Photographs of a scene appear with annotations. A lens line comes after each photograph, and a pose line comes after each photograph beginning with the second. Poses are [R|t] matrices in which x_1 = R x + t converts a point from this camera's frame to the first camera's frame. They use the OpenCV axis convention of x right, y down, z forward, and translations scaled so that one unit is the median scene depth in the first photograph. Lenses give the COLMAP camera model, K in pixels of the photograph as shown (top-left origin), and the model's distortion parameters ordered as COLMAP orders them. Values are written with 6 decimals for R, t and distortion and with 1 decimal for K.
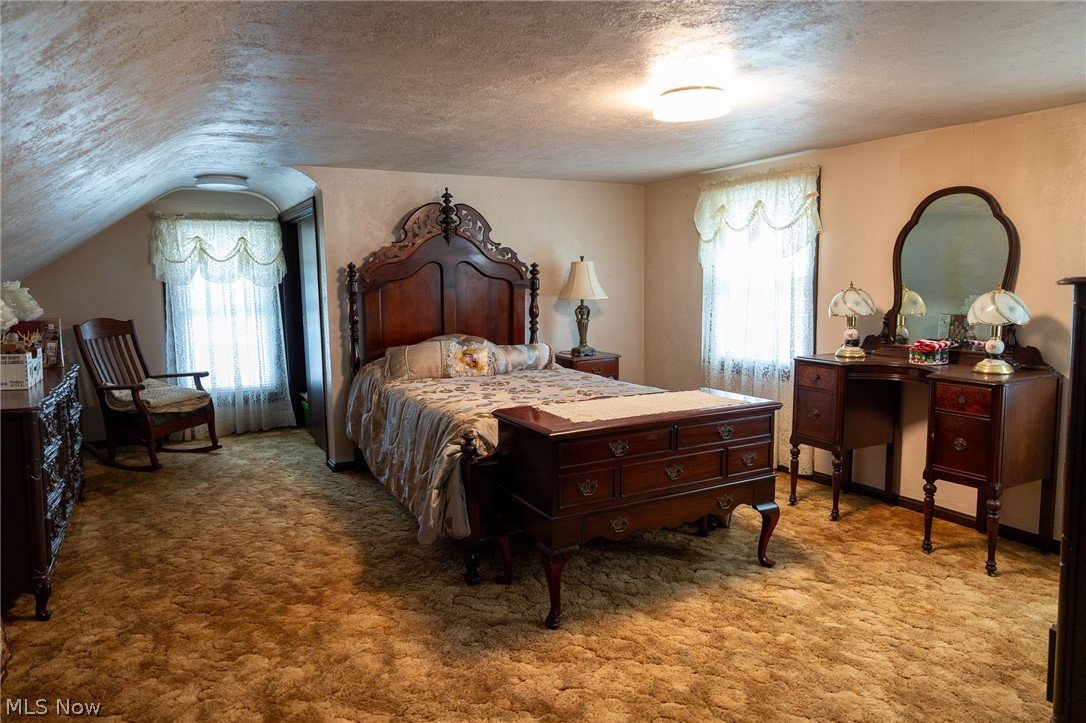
lens RADIAL K [[724.7, 0, 543.0], [0, 724.7, 361.5], [0, 0, 1]] dist [-0.000128, -0.001620]
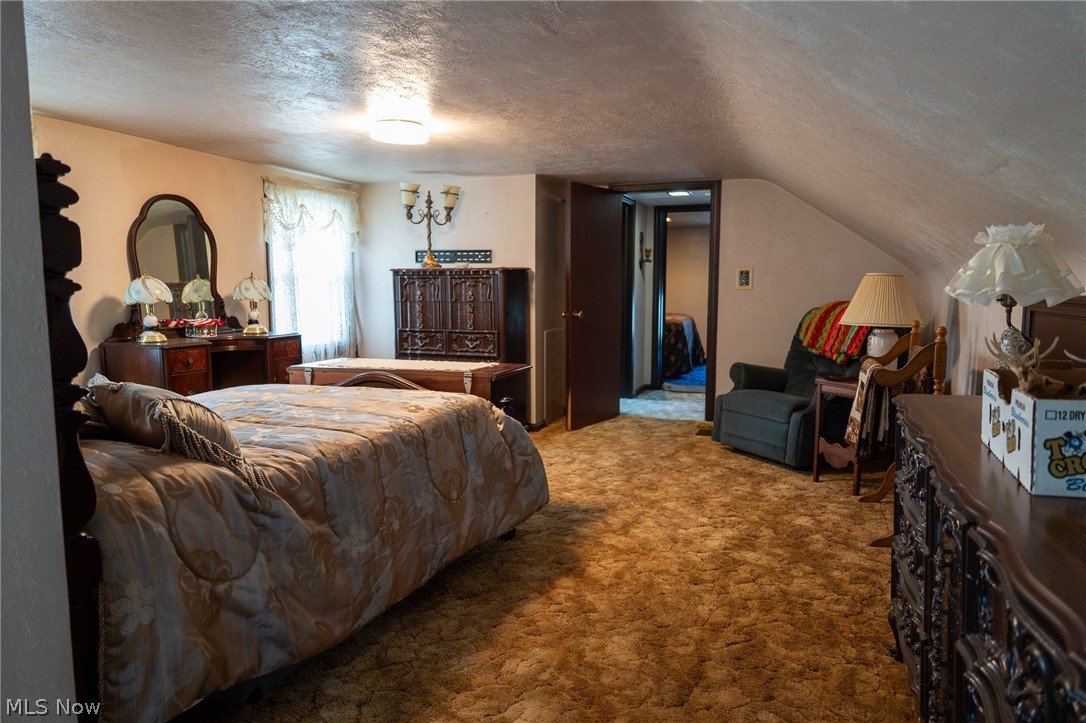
lens RADIAL K [[724.7, 0, 543.0], [0, 724.7, 361.5], [0, 0, 1]] dist [-0.000128, -0.001620]
pose [[-0.661610, -0.112851, 0.741308, -0.825298], [0.044122, 0.981039, 0.188723, -0.170951], [-0.748549, 0.157569, -0.644086, 1.403448]]
